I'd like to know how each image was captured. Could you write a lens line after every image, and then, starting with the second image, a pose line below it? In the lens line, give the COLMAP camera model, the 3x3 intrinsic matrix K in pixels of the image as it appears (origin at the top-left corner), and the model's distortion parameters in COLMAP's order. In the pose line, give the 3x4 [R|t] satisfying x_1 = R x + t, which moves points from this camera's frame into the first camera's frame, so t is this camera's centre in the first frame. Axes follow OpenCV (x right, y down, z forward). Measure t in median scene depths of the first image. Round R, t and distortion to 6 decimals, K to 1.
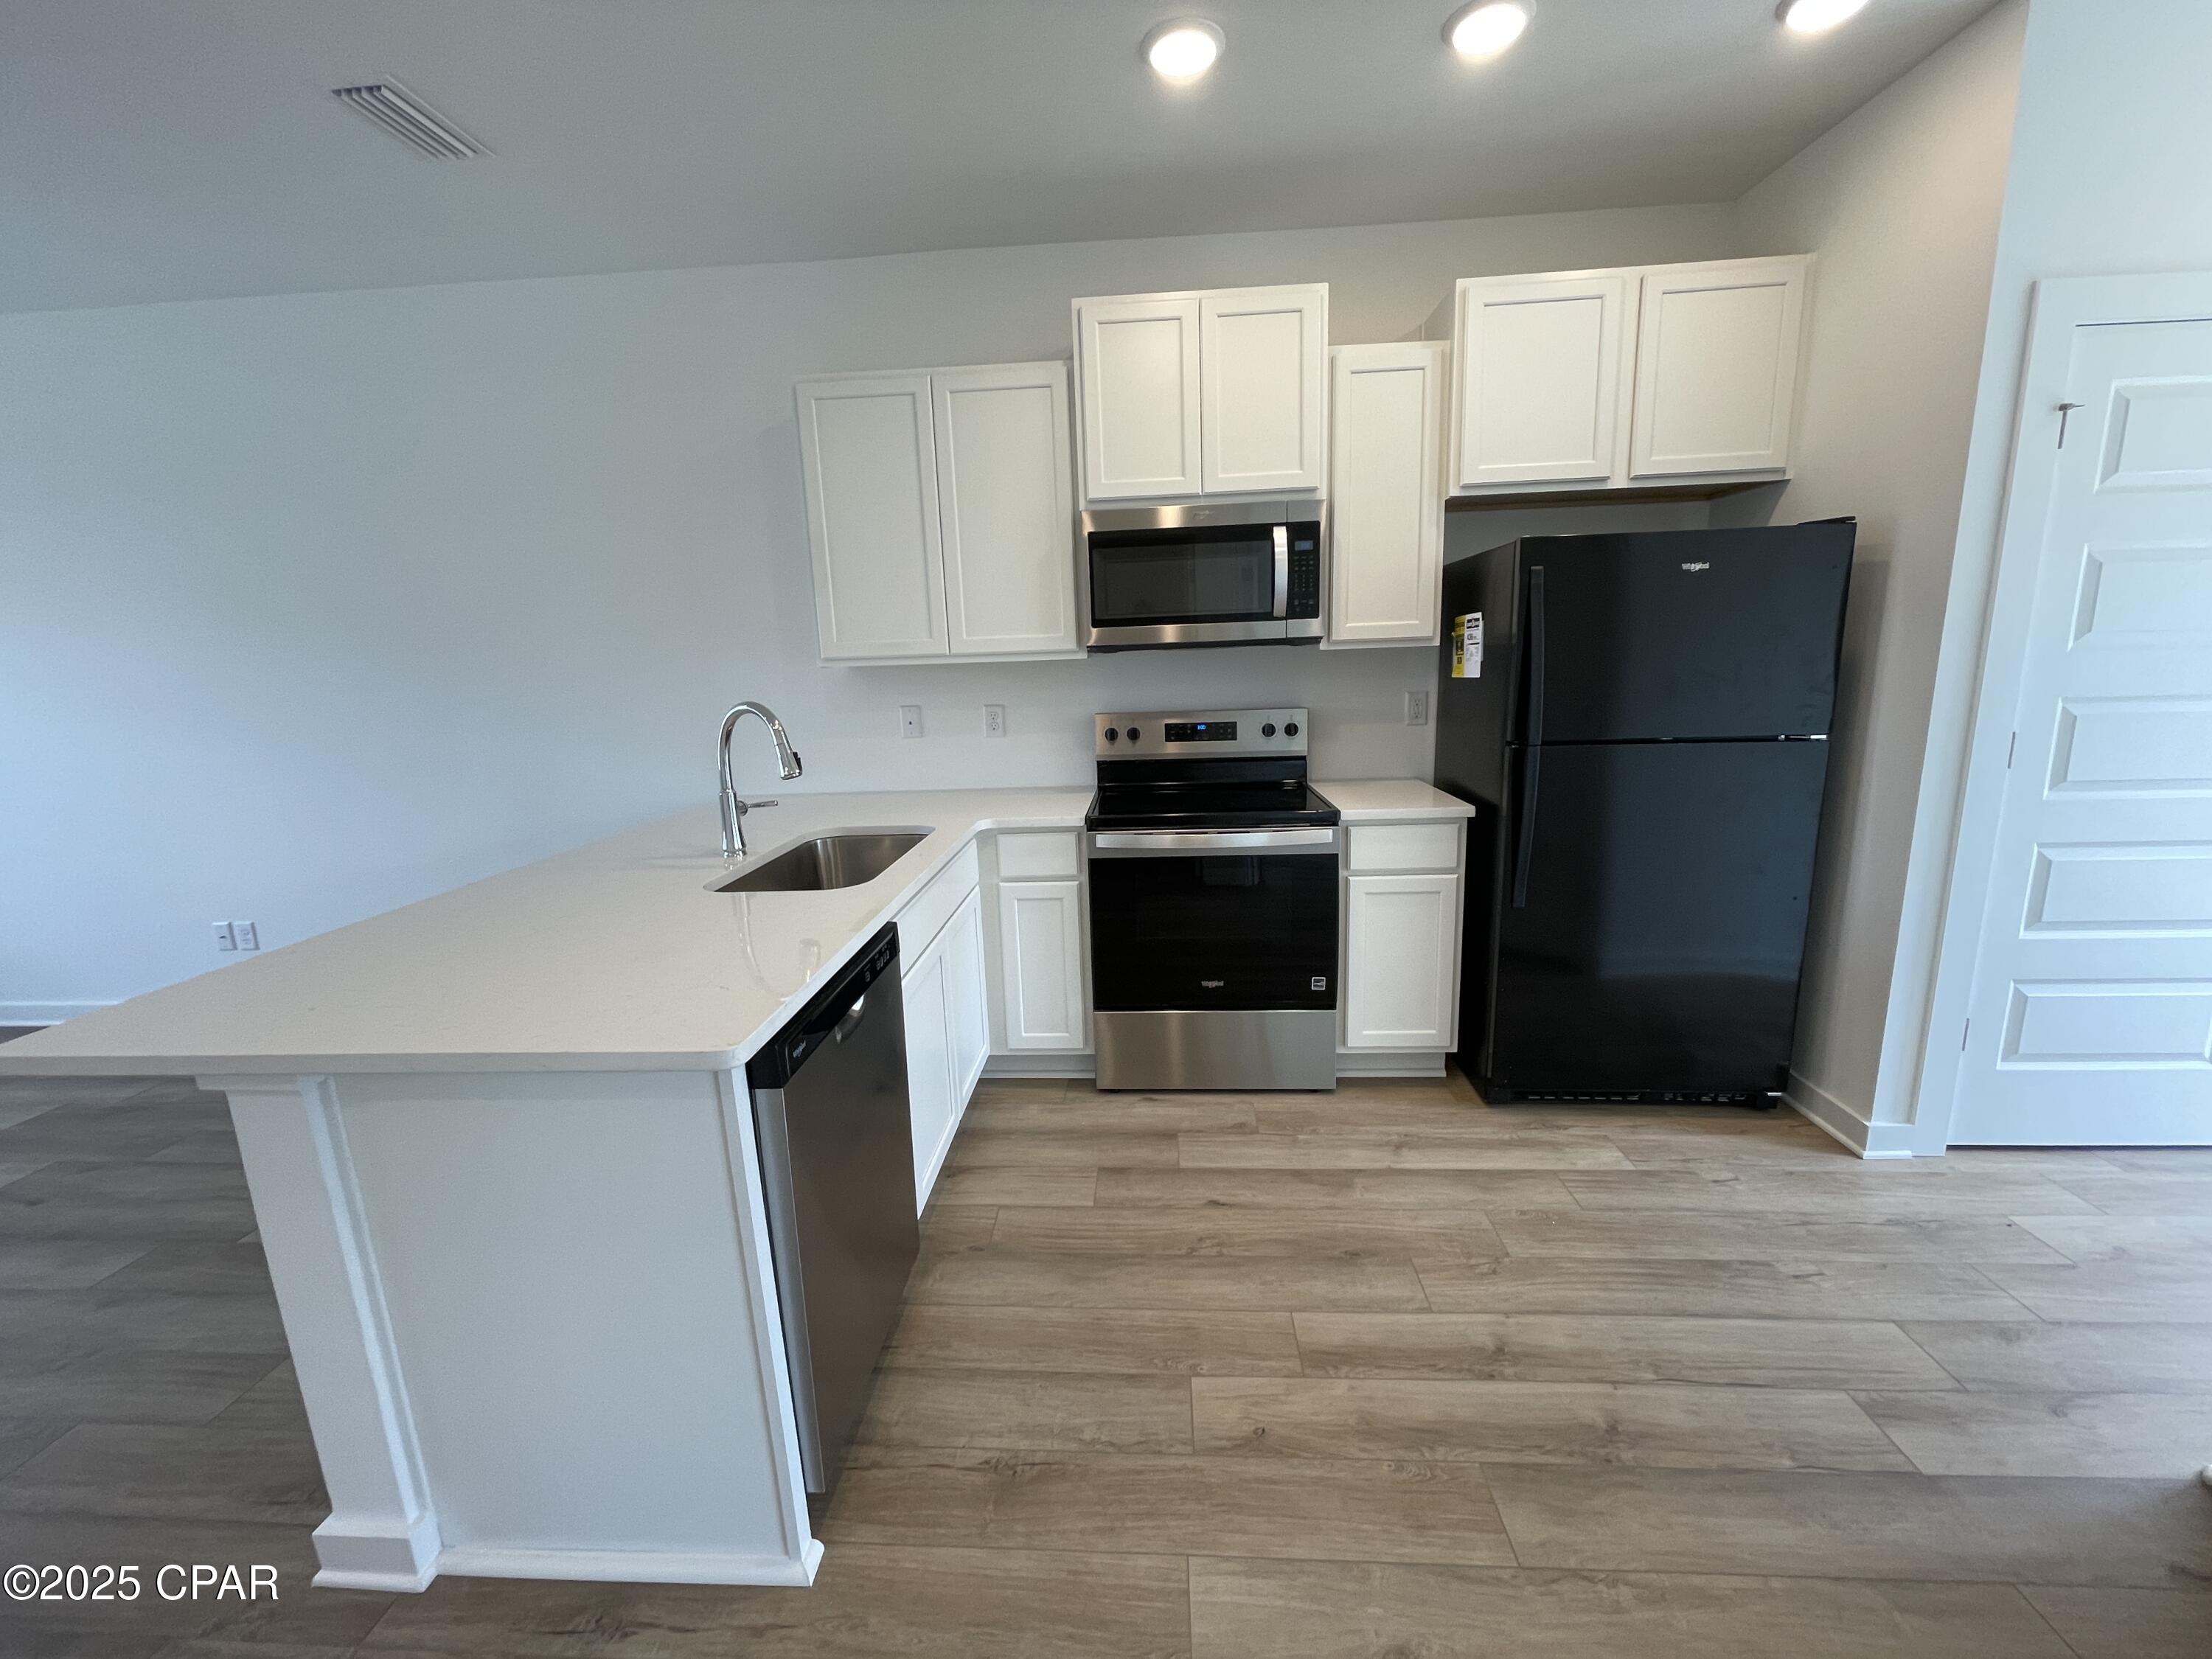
lens RADIAL K [[900.5, 0, 1106.0], [0, 900.5, 829.5], [0, 0, 1]] dist [0.004081, 0.000688]
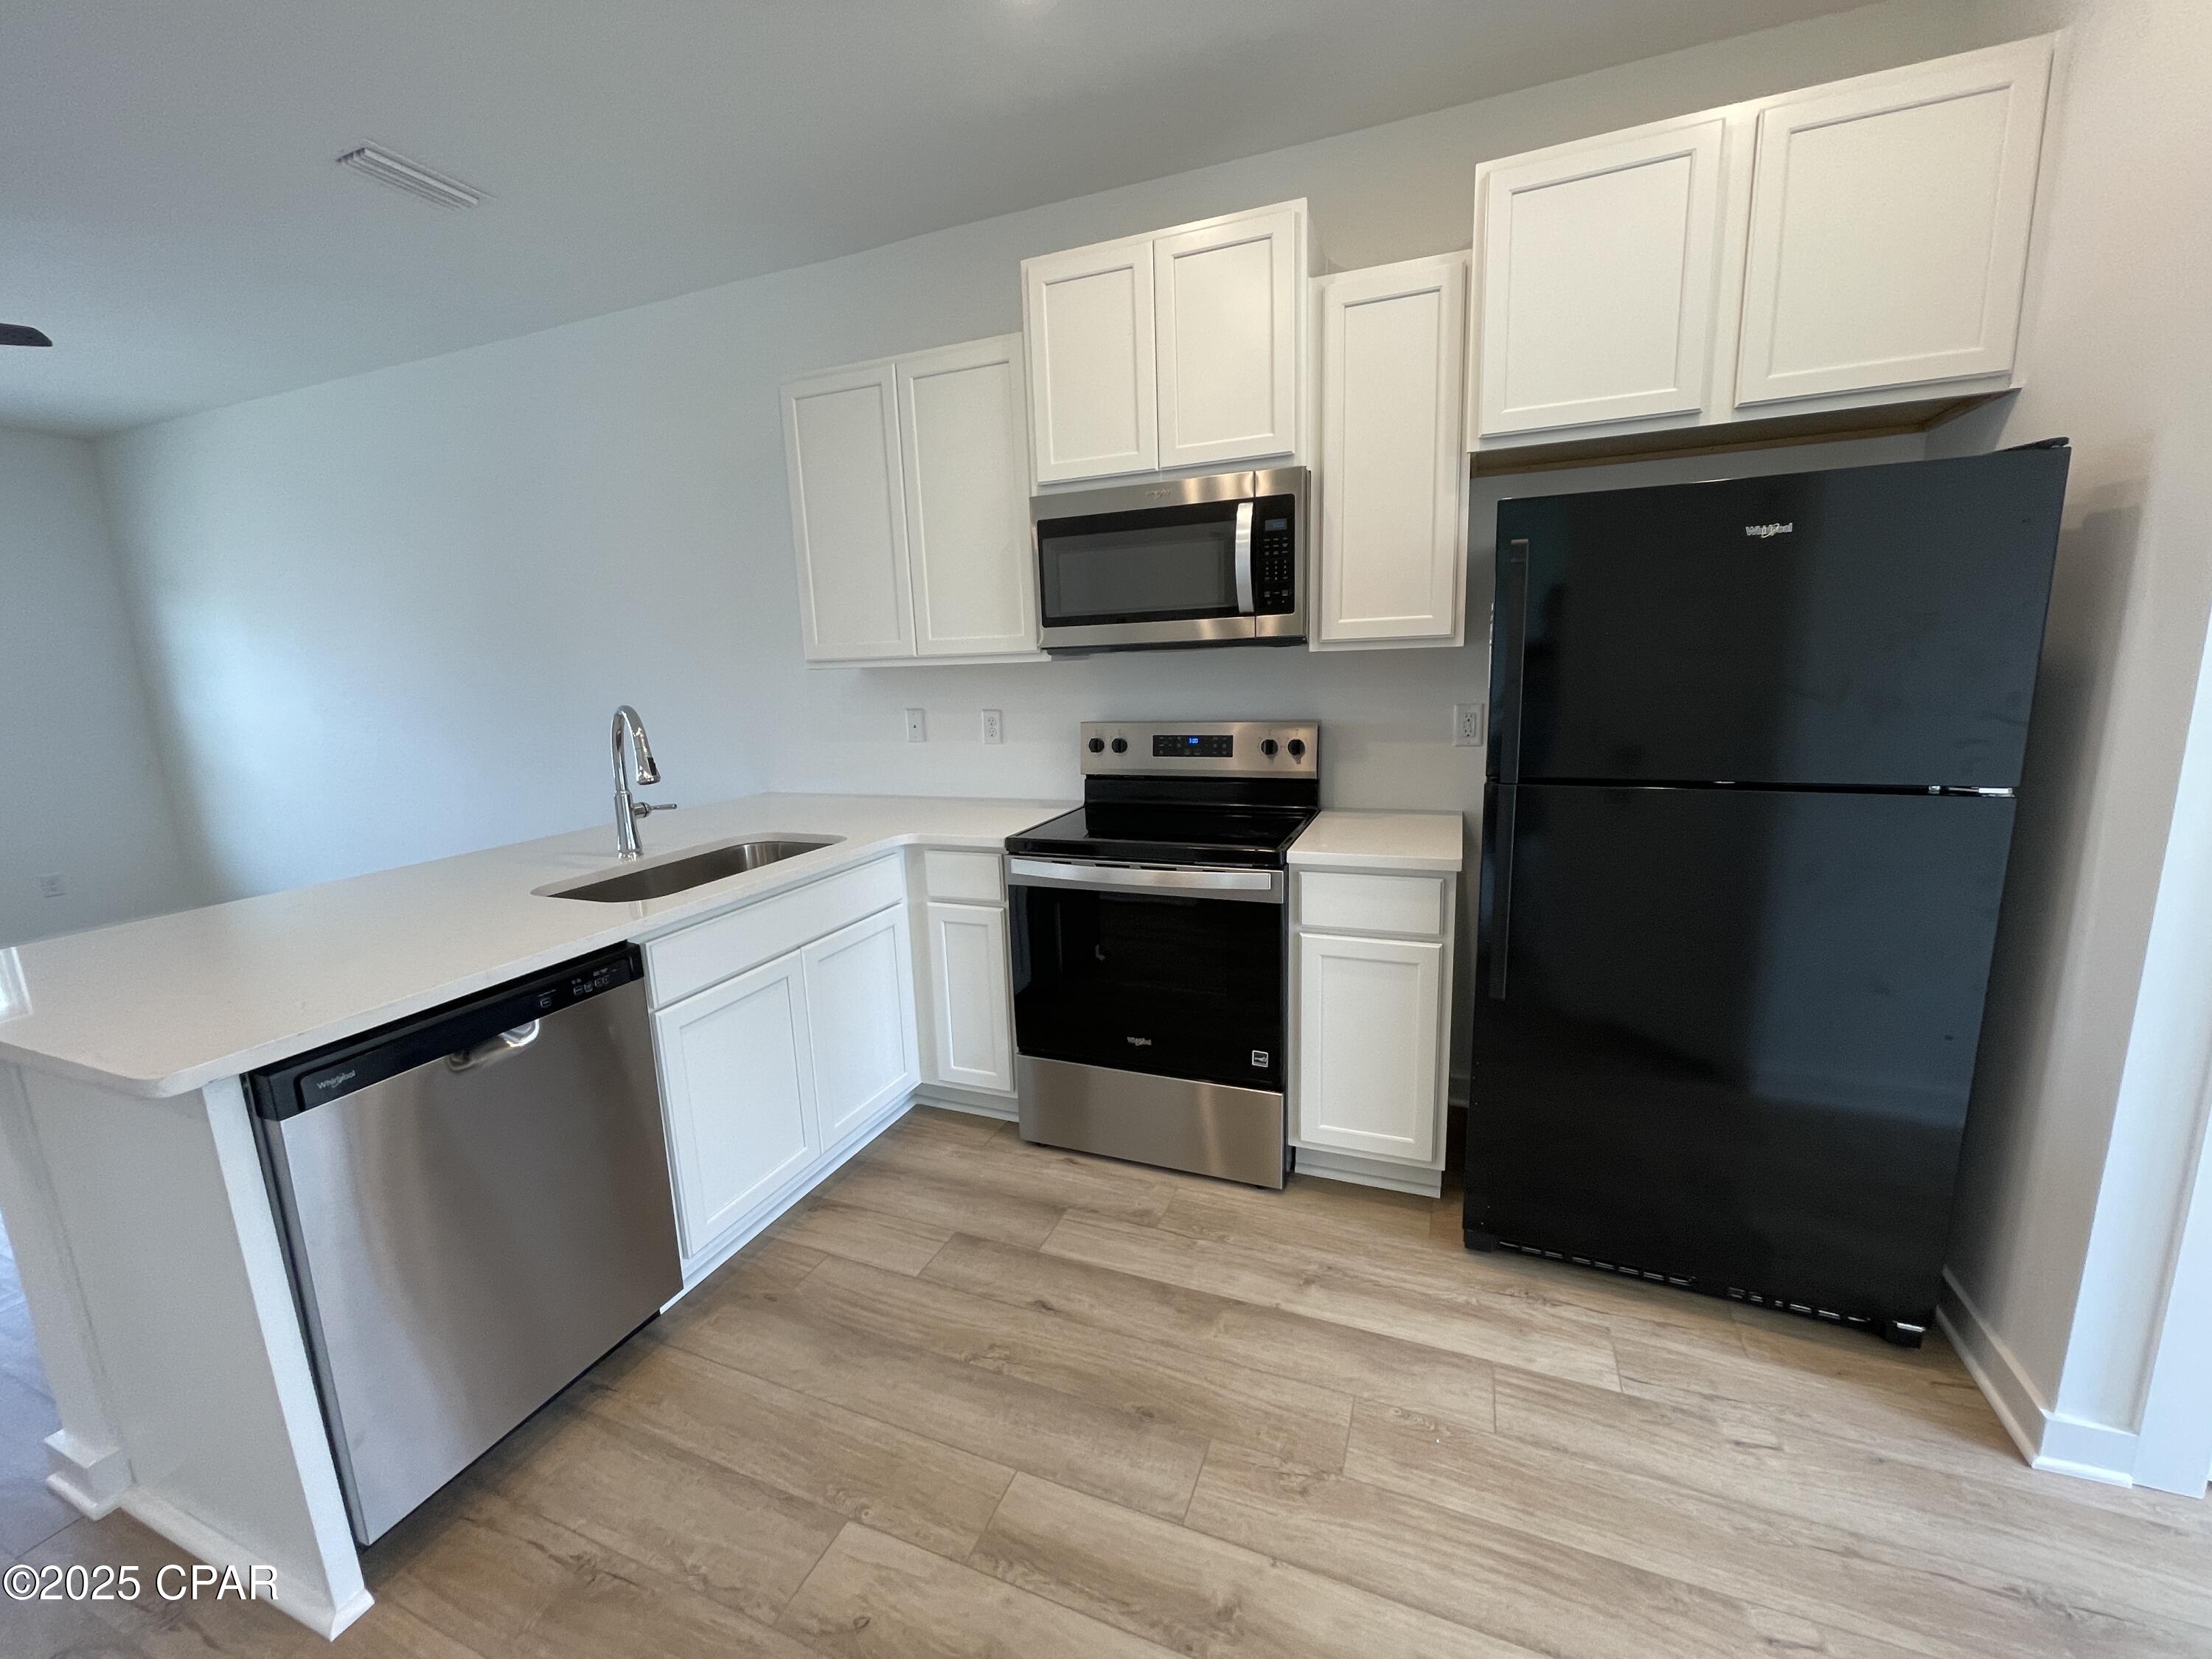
lens RADIAL K [[900.5, 0, 1106.0], [0, 900.5, 829.5], [0, 0, 1]] dist [0.004081, 0.000688]
pose [[0.946715, 0.062279, -0.315993, 0.363474], [-0.061182, 0.998037, 0.013402, -0.041576], [0.316208, 0.006645, 0.948667, 0.181271]]
